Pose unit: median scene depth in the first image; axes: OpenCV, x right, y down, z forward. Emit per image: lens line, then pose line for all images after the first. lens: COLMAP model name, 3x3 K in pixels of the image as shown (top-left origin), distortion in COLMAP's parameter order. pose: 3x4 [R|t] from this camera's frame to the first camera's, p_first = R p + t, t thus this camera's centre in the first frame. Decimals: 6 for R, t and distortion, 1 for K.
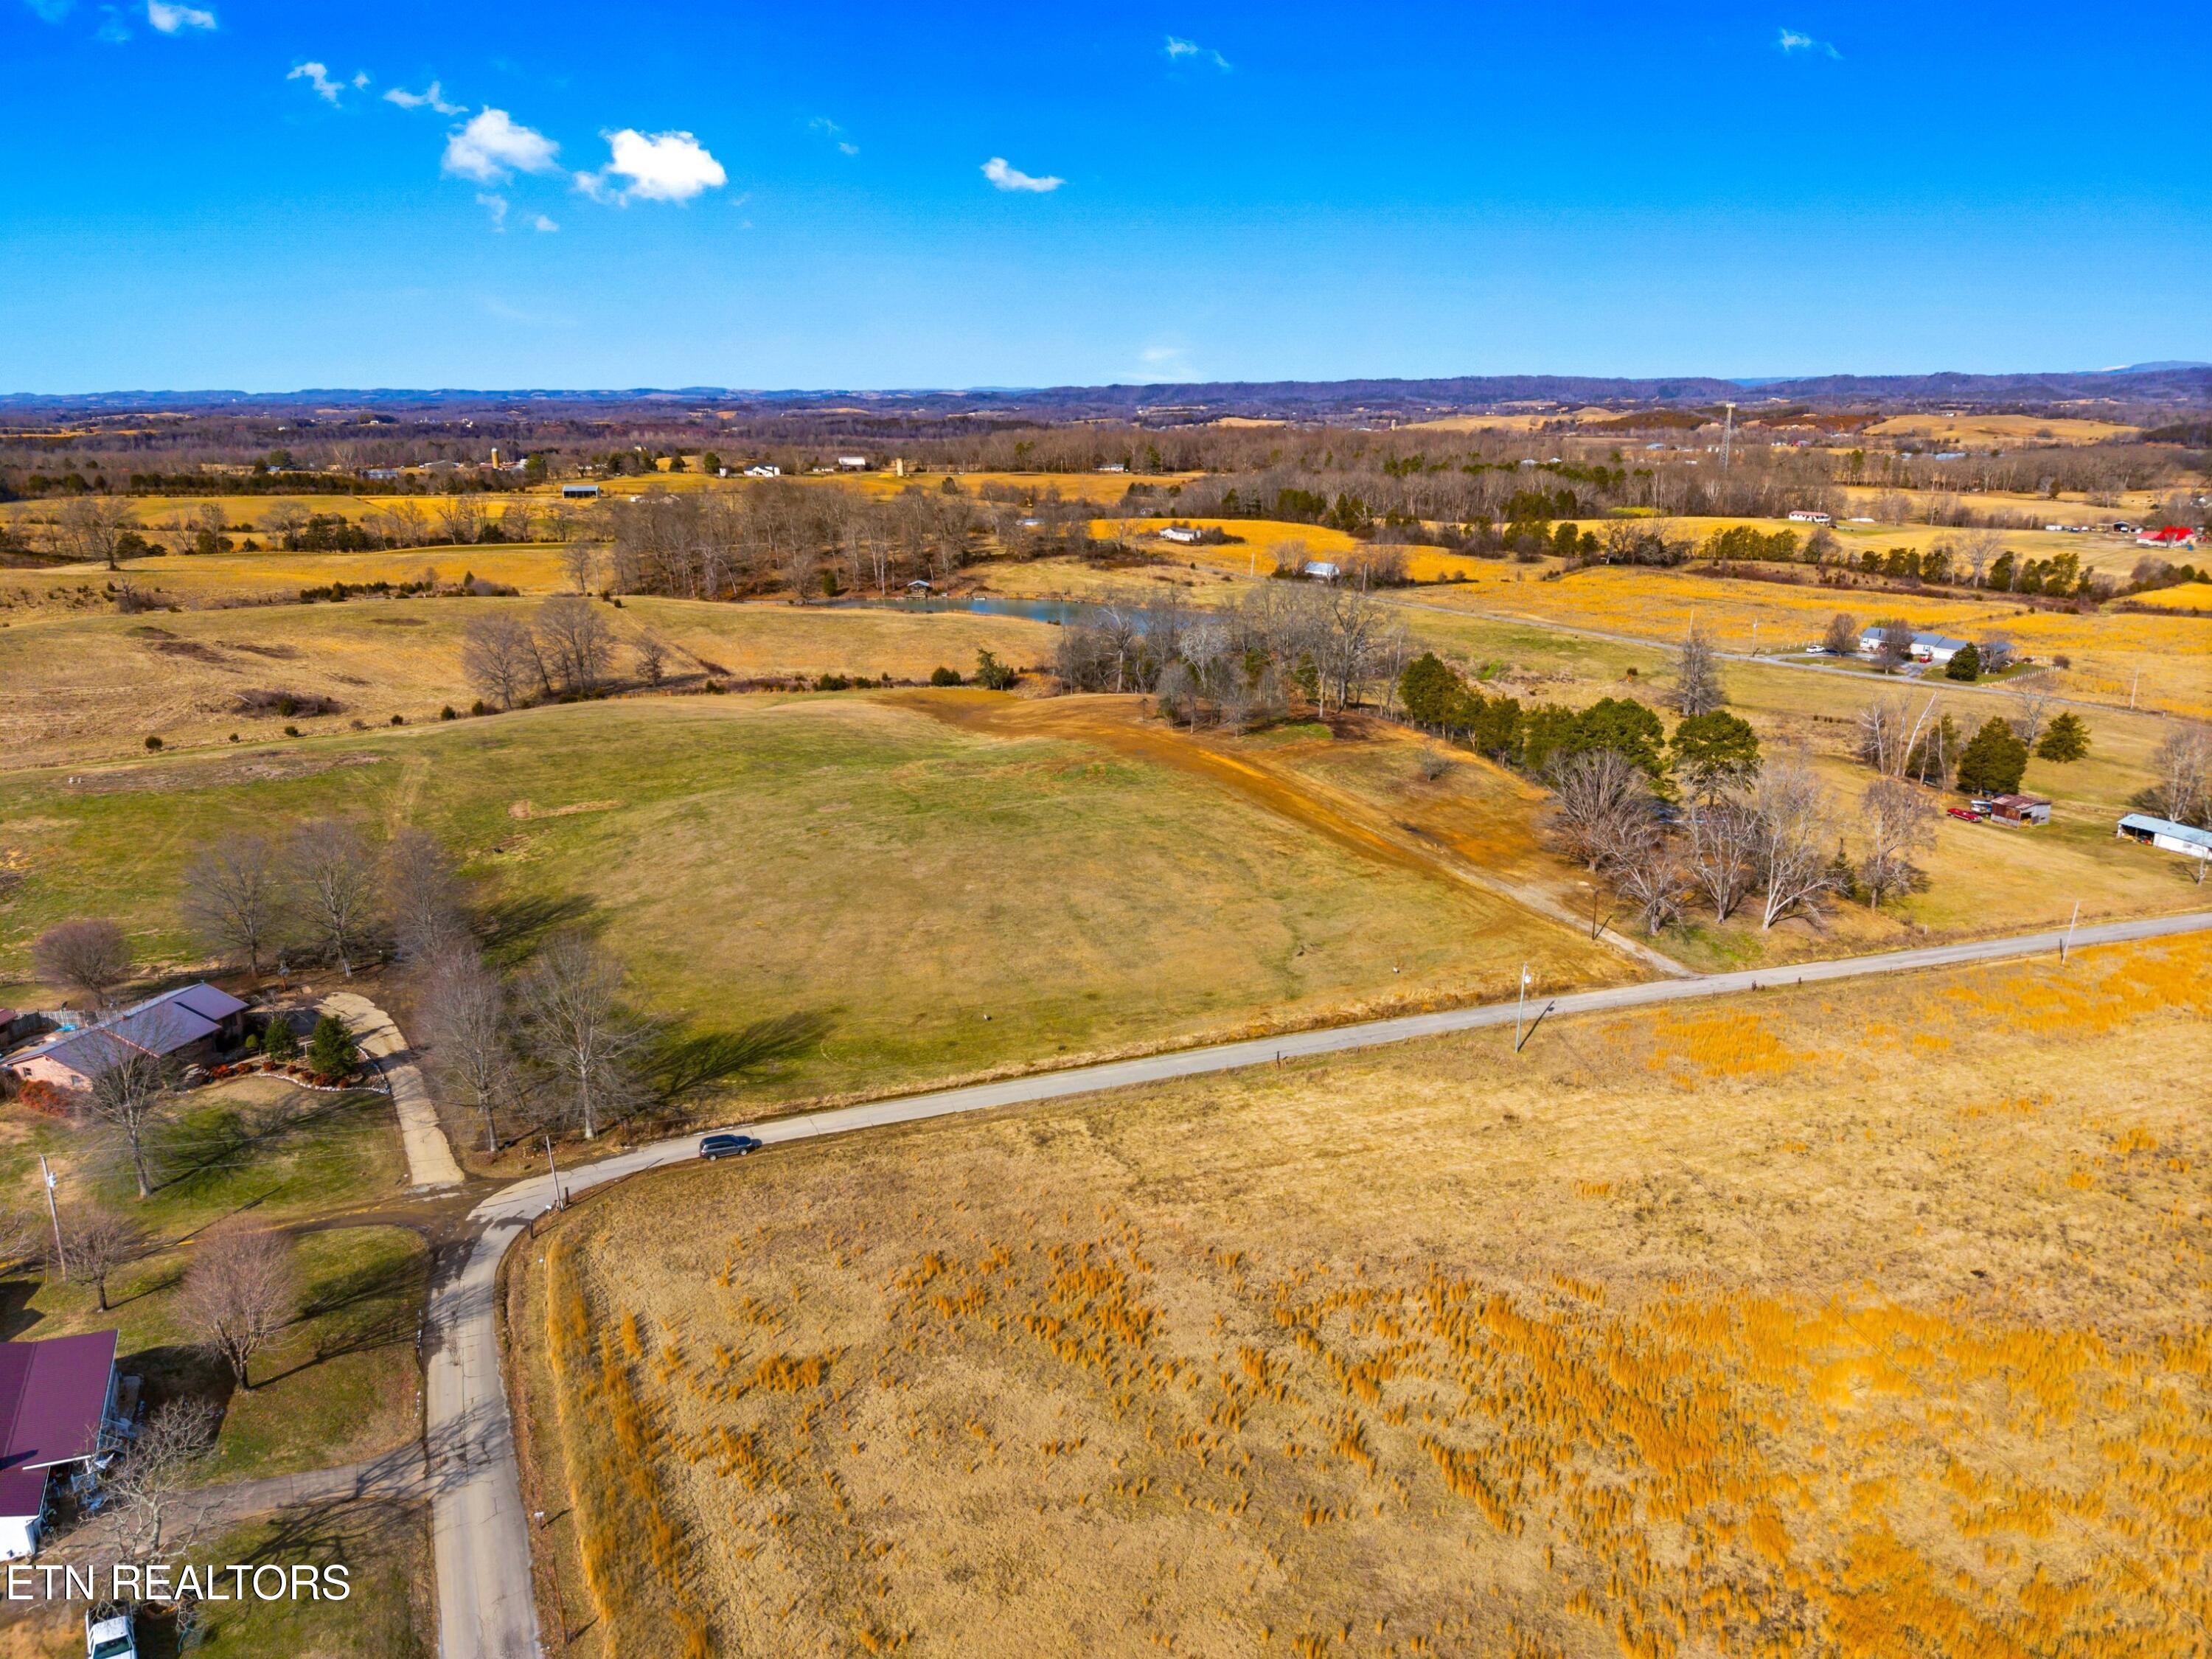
lens RADIAL K [[1507.1, 0, 1066.2], [0, 1507.1, 819.7], [0, 0, 1]] dist [0.122783, -0.180850]
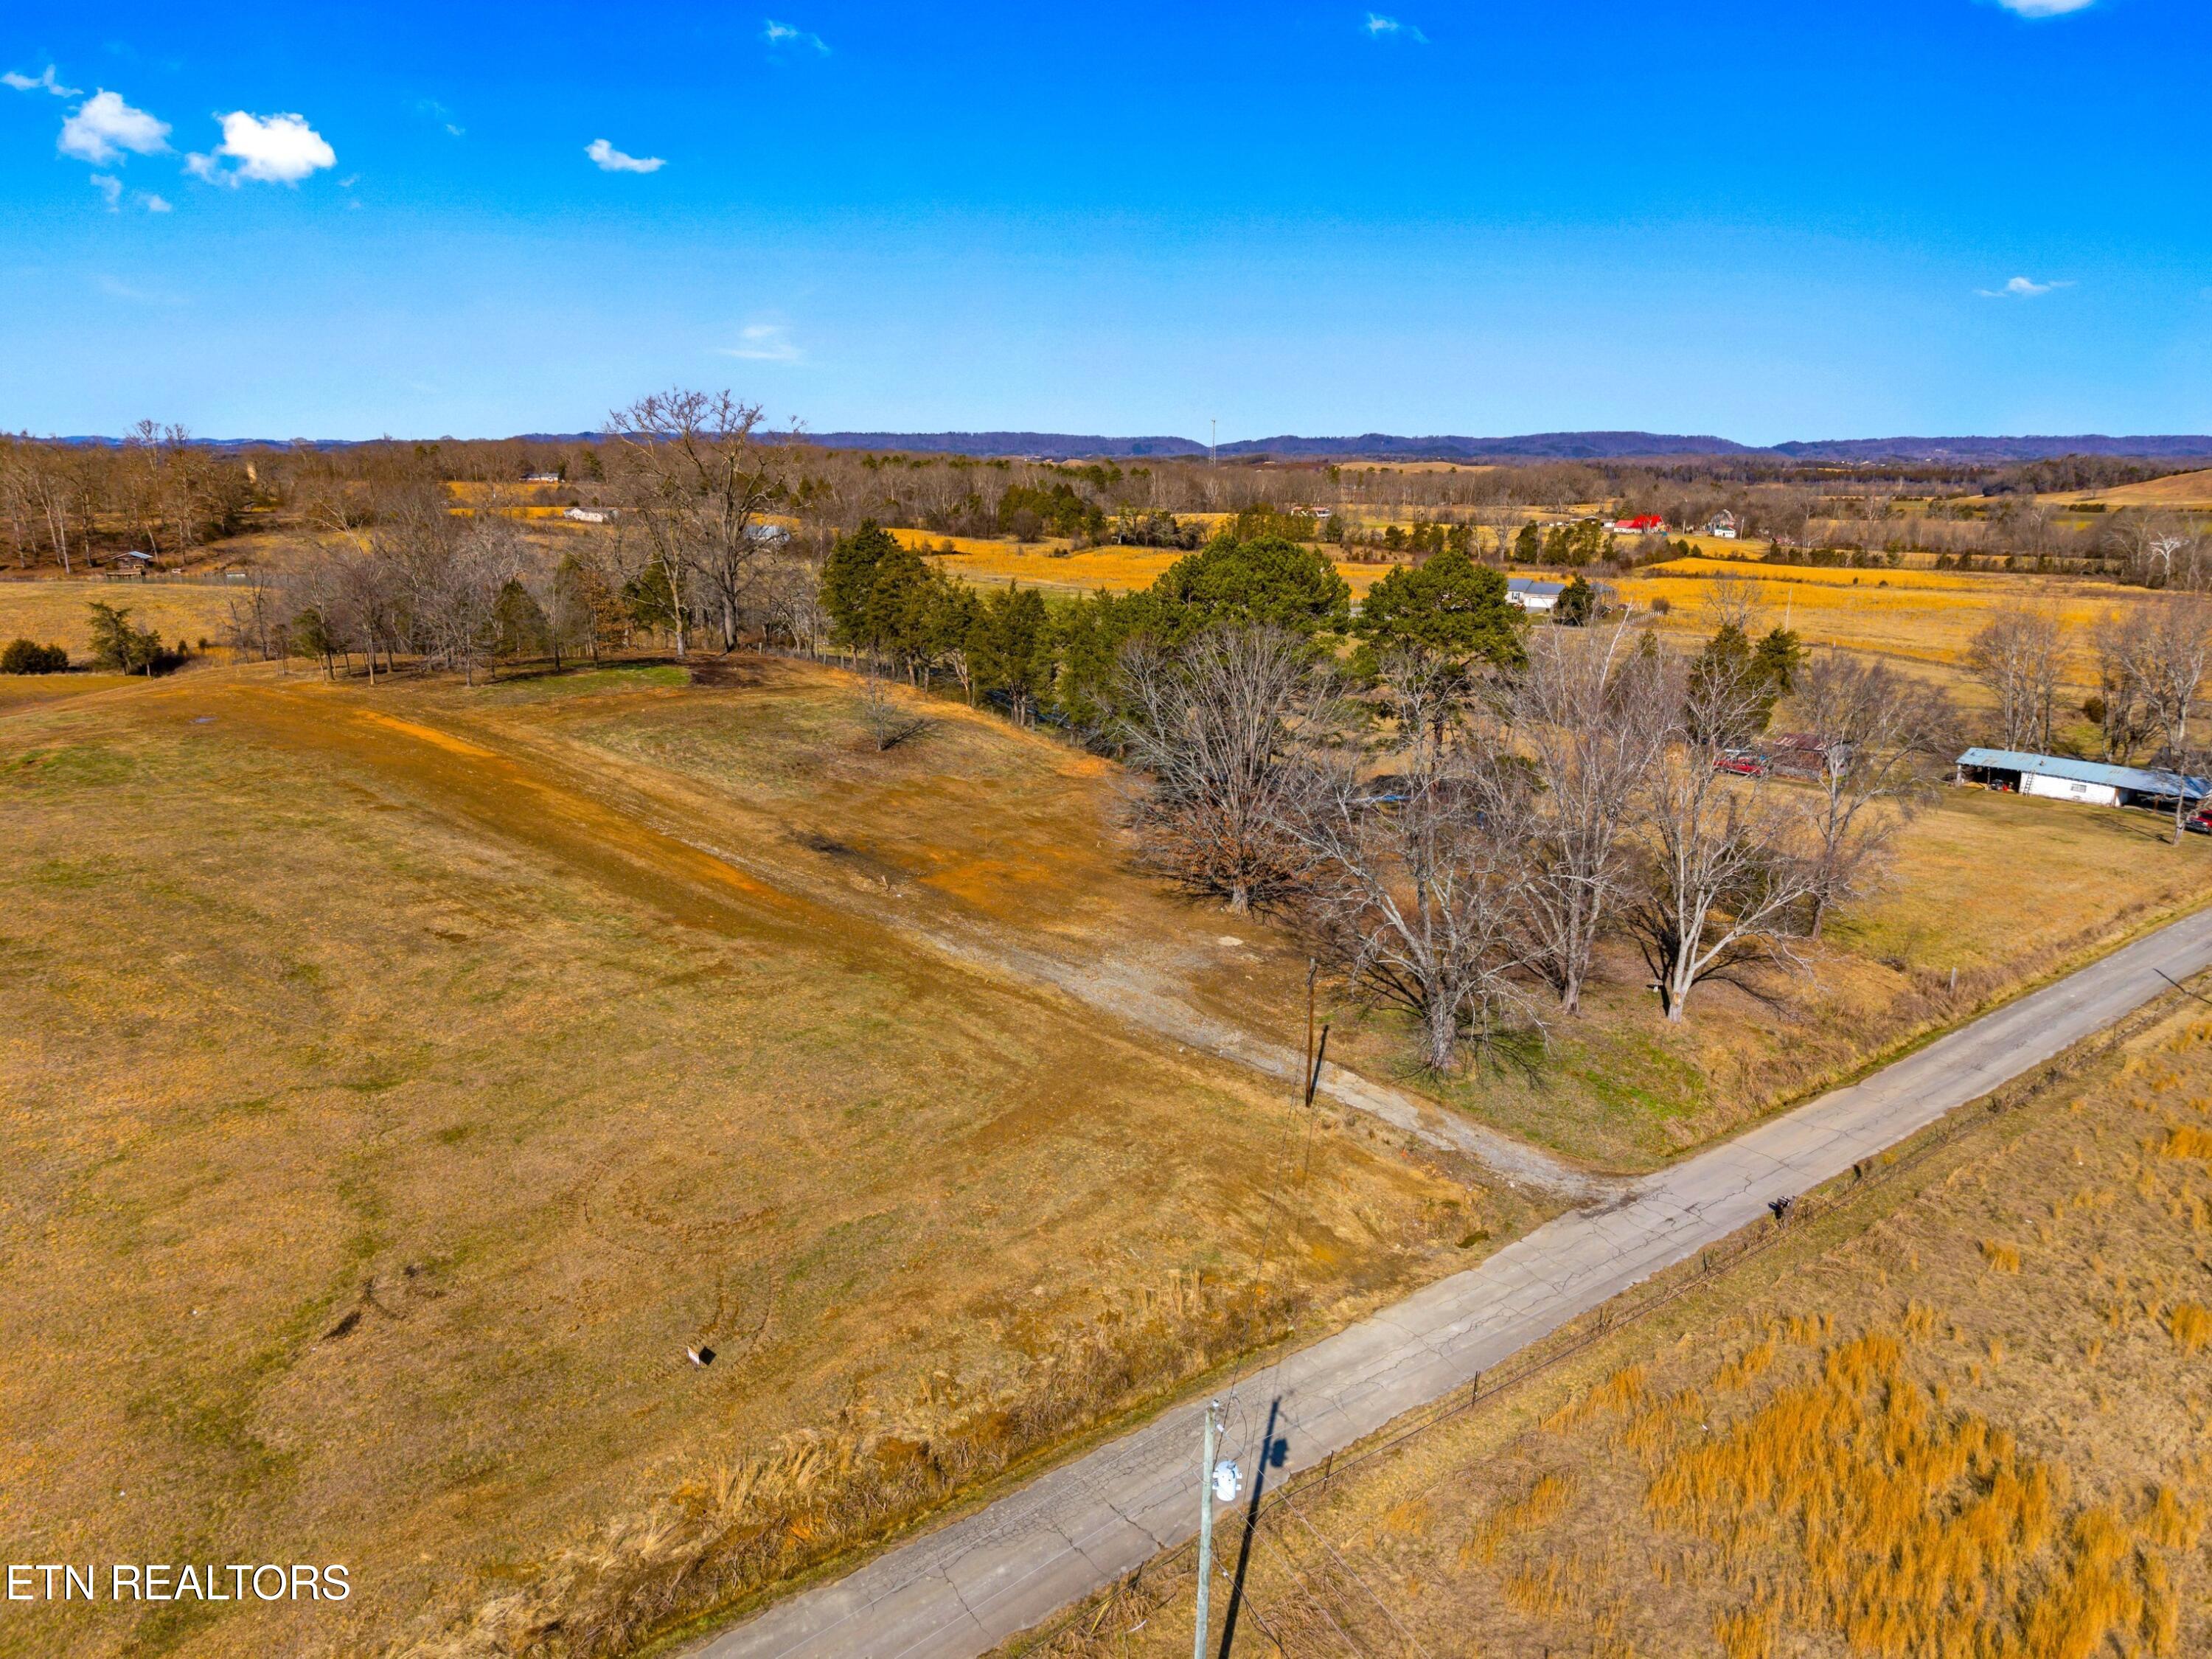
lens RADIAL K [[1574.2, 0, 1106.0], [0, 1574.2, 829.5], [0, 0, 1]] dist [0.007413, -0.000067]
pose [[0.942765, -0.069598, 0.326114, 0.177043], [0.080355, 0.996573, -0.019614, 0.017744], [-0.323632, 0.044696, 0.945127, 0.630360]]
